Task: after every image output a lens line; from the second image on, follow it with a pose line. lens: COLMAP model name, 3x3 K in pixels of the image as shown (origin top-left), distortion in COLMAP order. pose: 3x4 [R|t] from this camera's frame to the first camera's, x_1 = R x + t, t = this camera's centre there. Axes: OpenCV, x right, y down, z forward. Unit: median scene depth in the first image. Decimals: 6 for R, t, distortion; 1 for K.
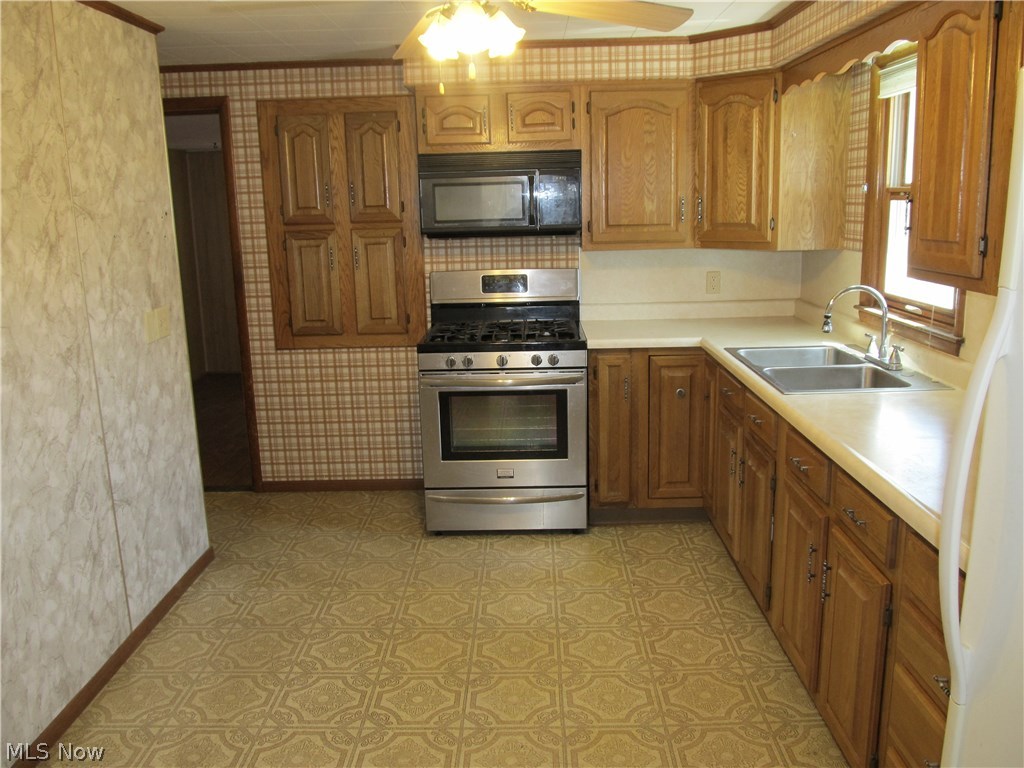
lens RADIAL K [[842.2, 0, 512.8], [0, 842.2, 384.8], [0, 0, 1]] dist [-0.067193, 0.015320]
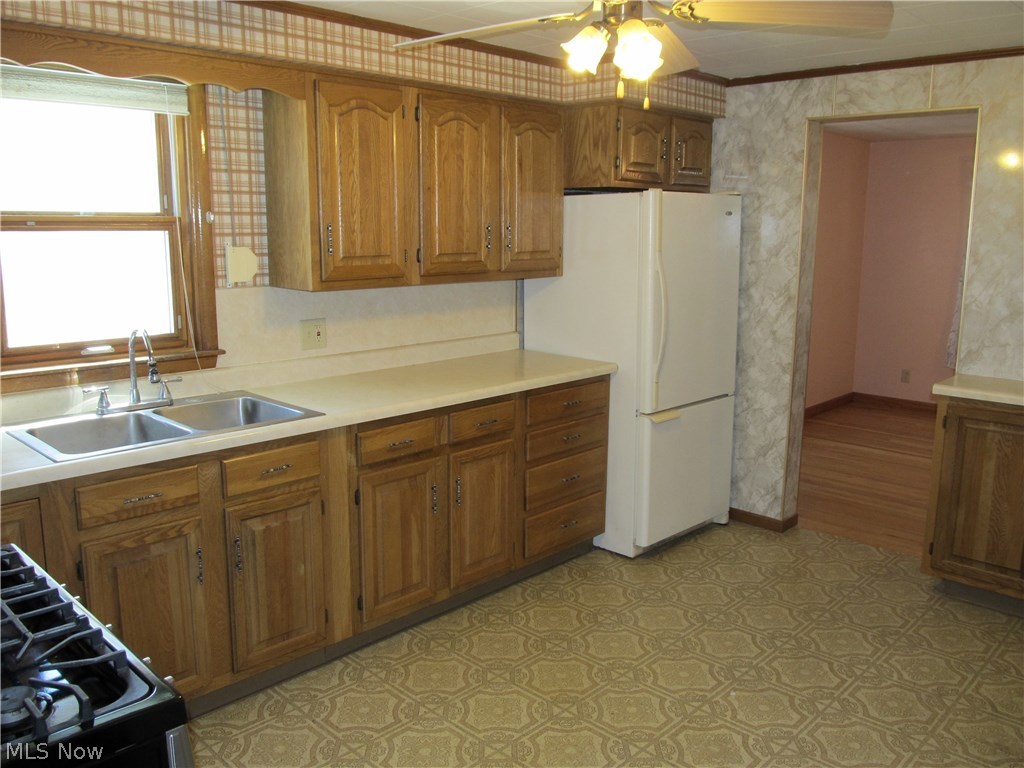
lens RADIAL K [[842.2, 0, 513.6], [0, 842.2, 381.8], [0, 0, 1]] dist [-0.067193, 0.015320]
pose [[-0.730847, -0.100679, 0.675076, -0.419236], [0.156984, 0.937750, 0.309807, -0.241253], [-0.664243, 0.332398, -0.669547, 1.183269]]
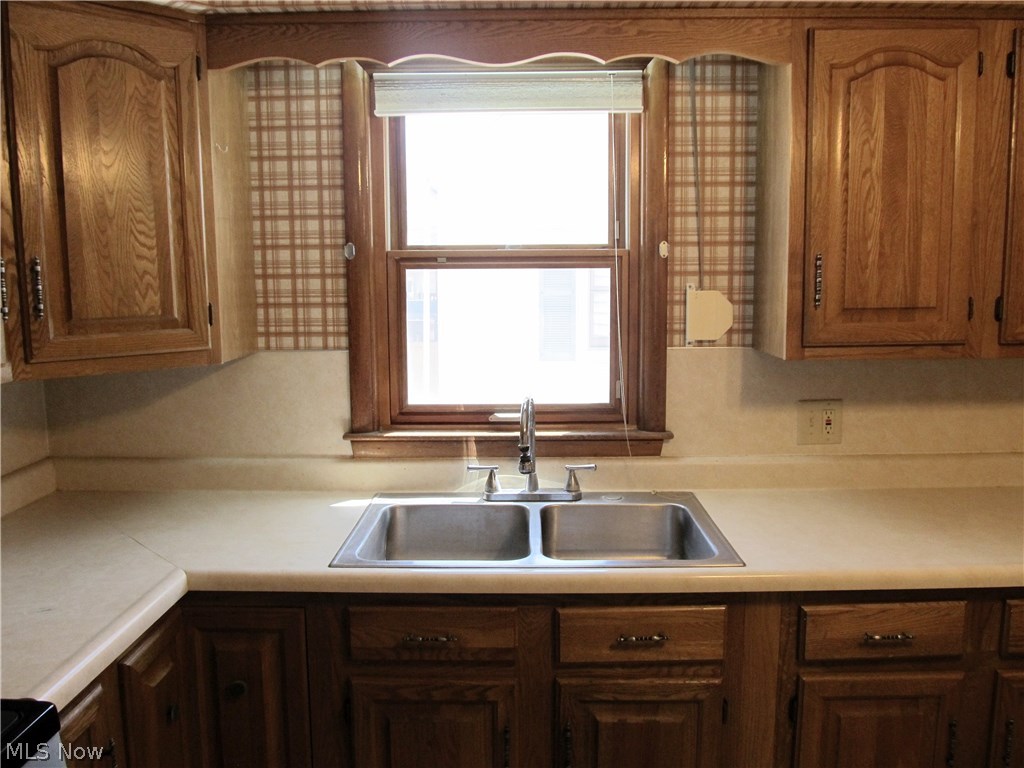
lens RADIAL K [[842.2, 0, 511.6], [0, 842.2, 384.5], [0, 0, 1]] dist [-0.067193, 0.015320]
pose [[-0.002566, -0.103200, 0.994657, -0.223375], [0.220328, 0.970159, 0.101226, -0.173514], [-0.975422, 0.219411, 0.020248, 0.877910]]
